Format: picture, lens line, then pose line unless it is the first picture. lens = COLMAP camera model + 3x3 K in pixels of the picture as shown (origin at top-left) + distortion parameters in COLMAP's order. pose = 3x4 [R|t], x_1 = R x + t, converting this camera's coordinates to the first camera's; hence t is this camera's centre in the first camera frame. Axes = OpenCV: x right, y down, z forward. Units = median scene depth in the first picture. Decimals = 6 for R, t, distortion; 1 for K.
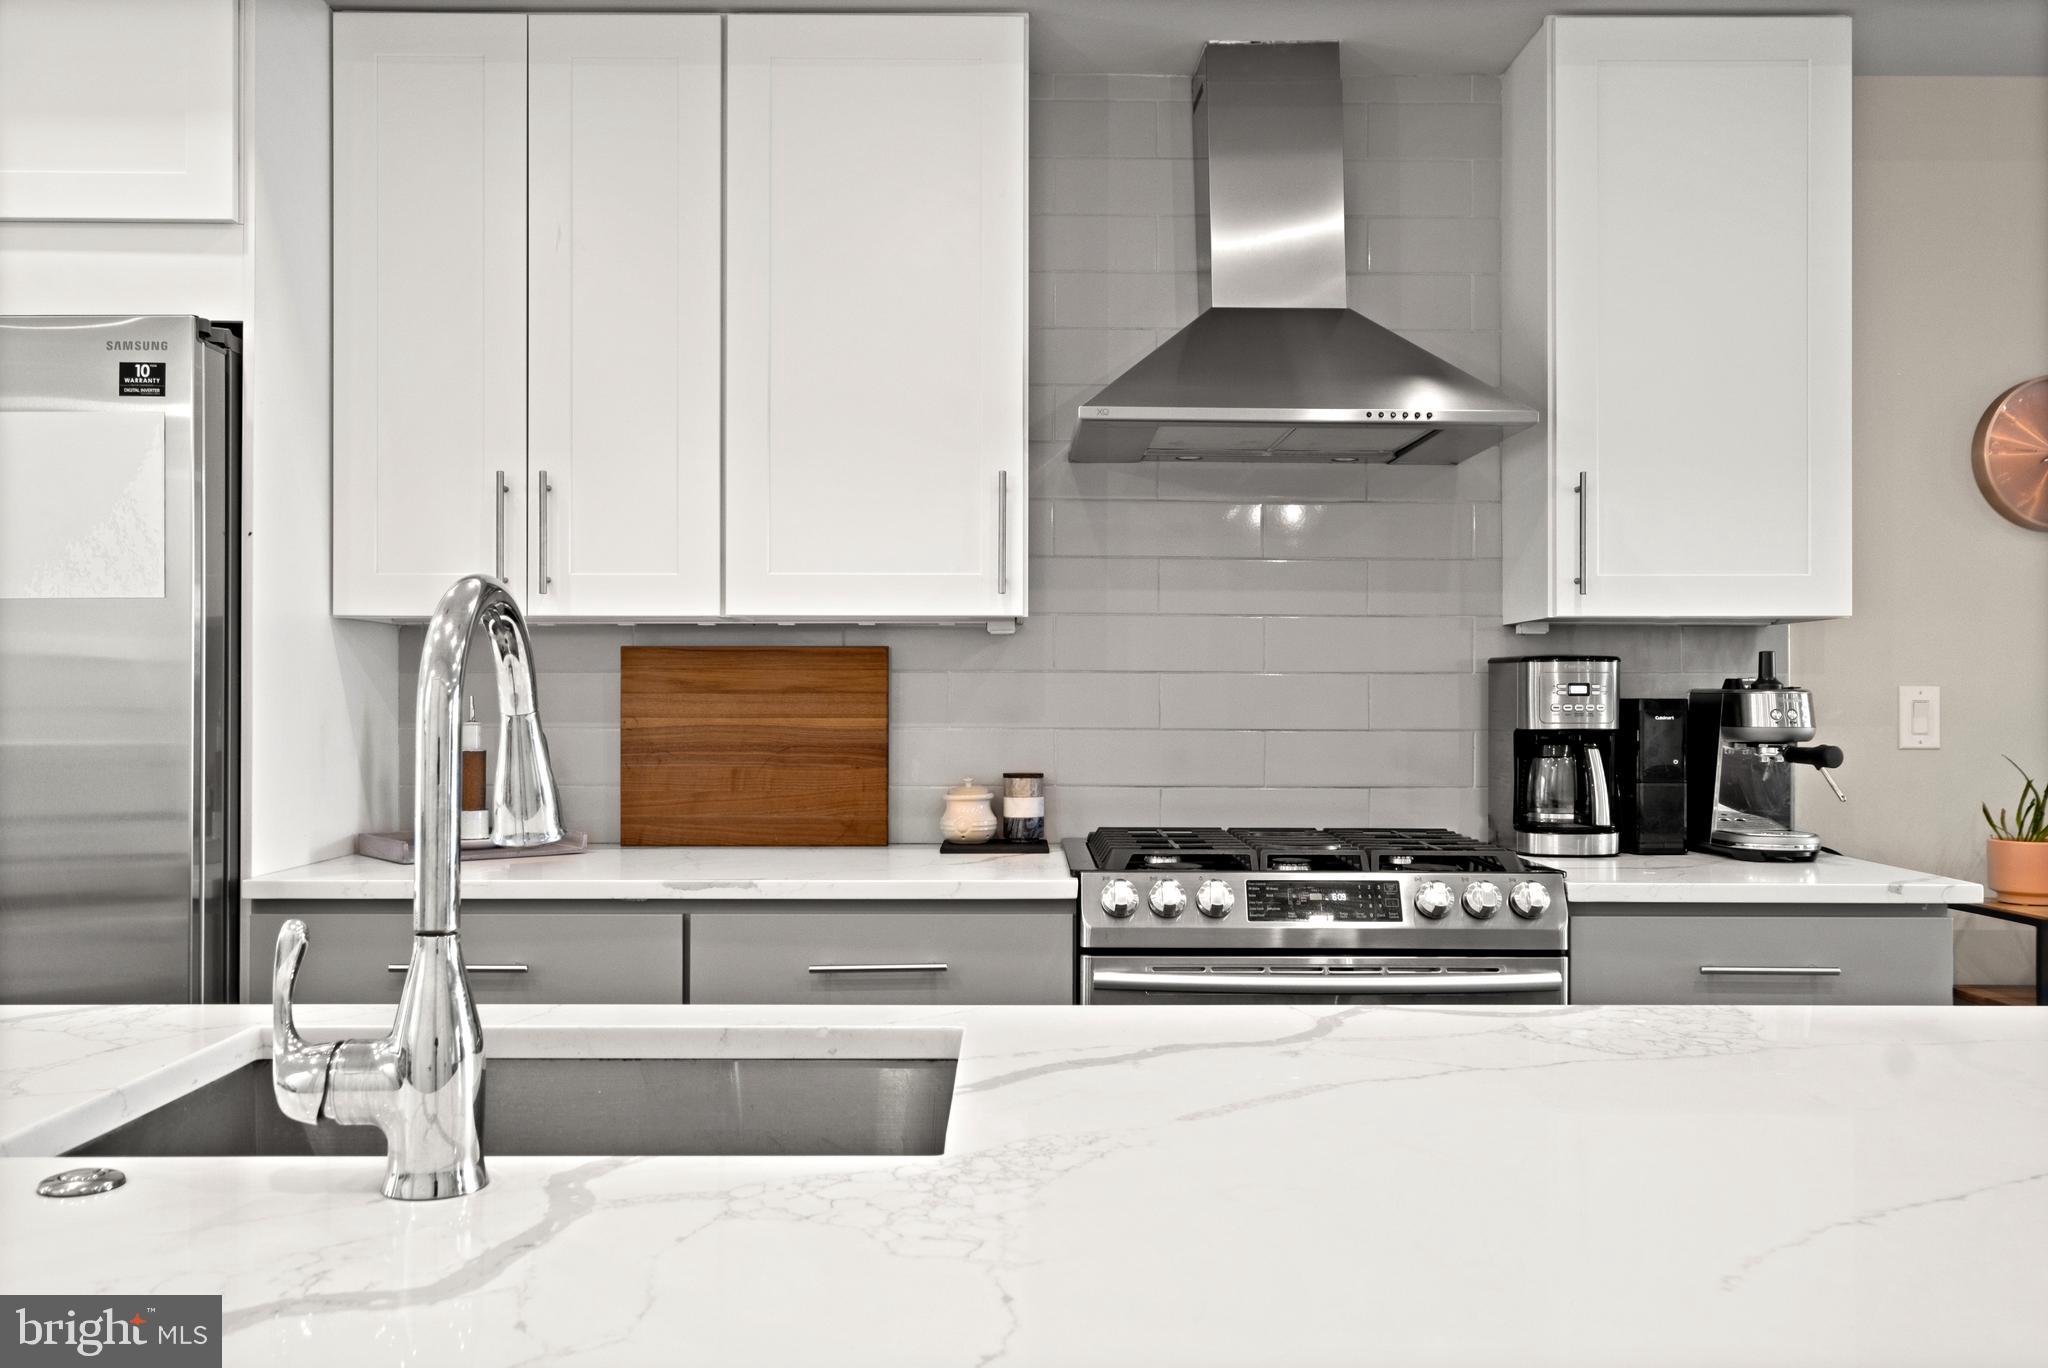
lens RADIAL K [[1689.7, 0, 1022.7], [0, 1689.7, 707.2], [0, 0, 1]] dist [0.002805, 0.013624]
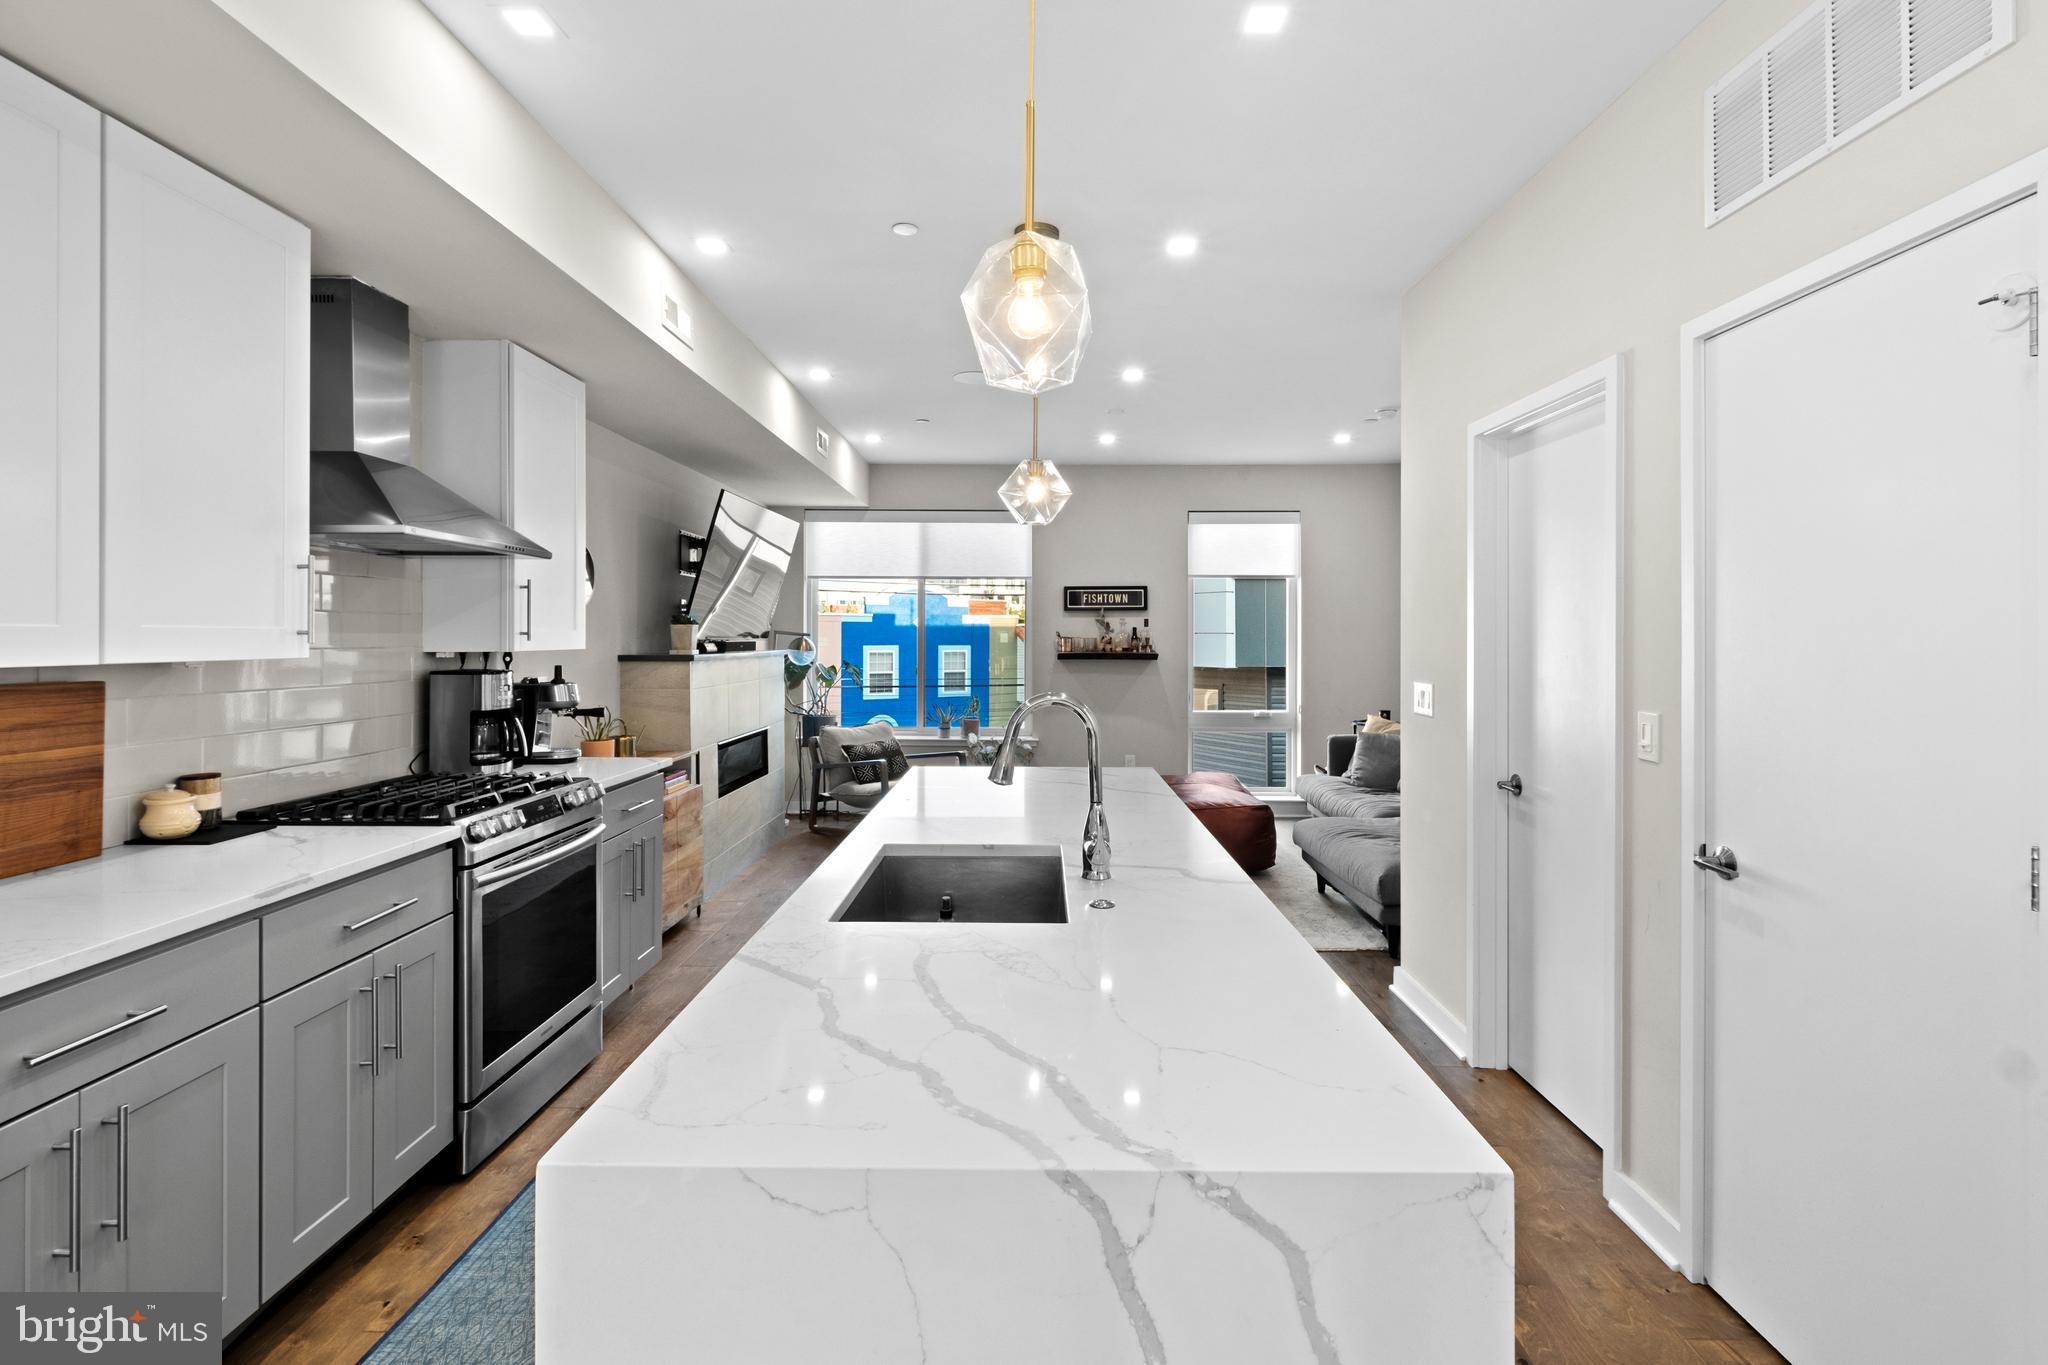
lens RADIAL K [[973.2, 0, 1029.8], [0, 973.2, 635.8], [0, 0, 1]] dist [-0.005033, 0.002286]
pose [[0.014565, -0.000979, 0.999893, -0.758180], [0.006535, 0.999978, 0.000884, -0.065809], [-0.999873, 0.006522, 0.014571, 0.373622]]
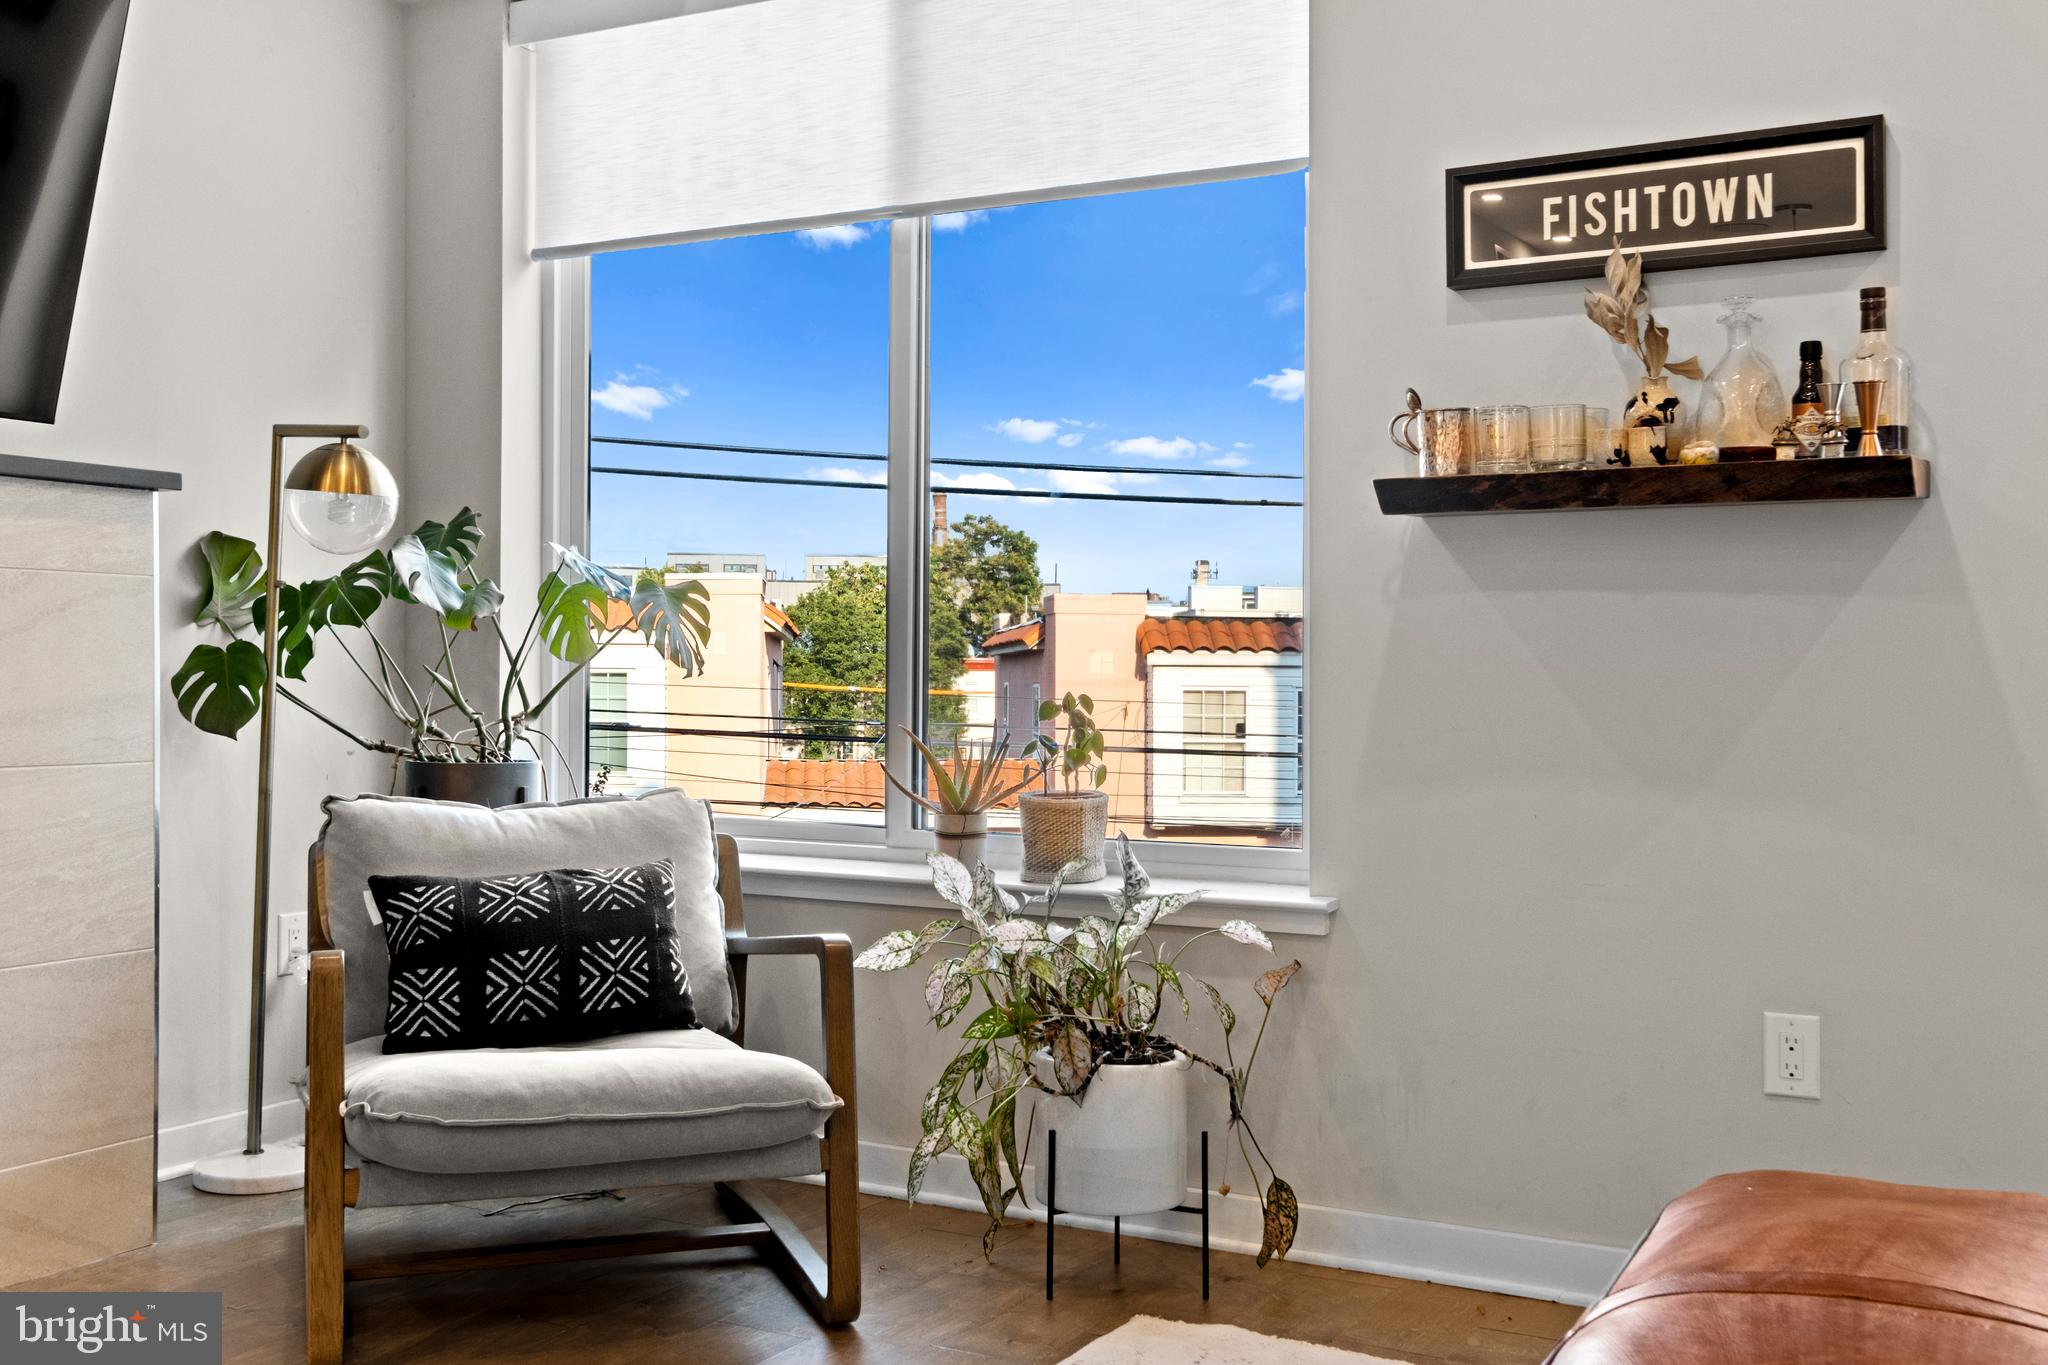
lens RADIAL K [[2026.7, 0, 1031.4], [0, 2026.7, 651.6], [0, 0, 1]] dist [0.011197, 0.000000]
pose [[0.472143, 0.015114, 0.881392, 0.645665], [0.000966, 0.999844, -0.017663, 0.080644], [-0.881521, 0.009191, 0.472055, 0.021240]]
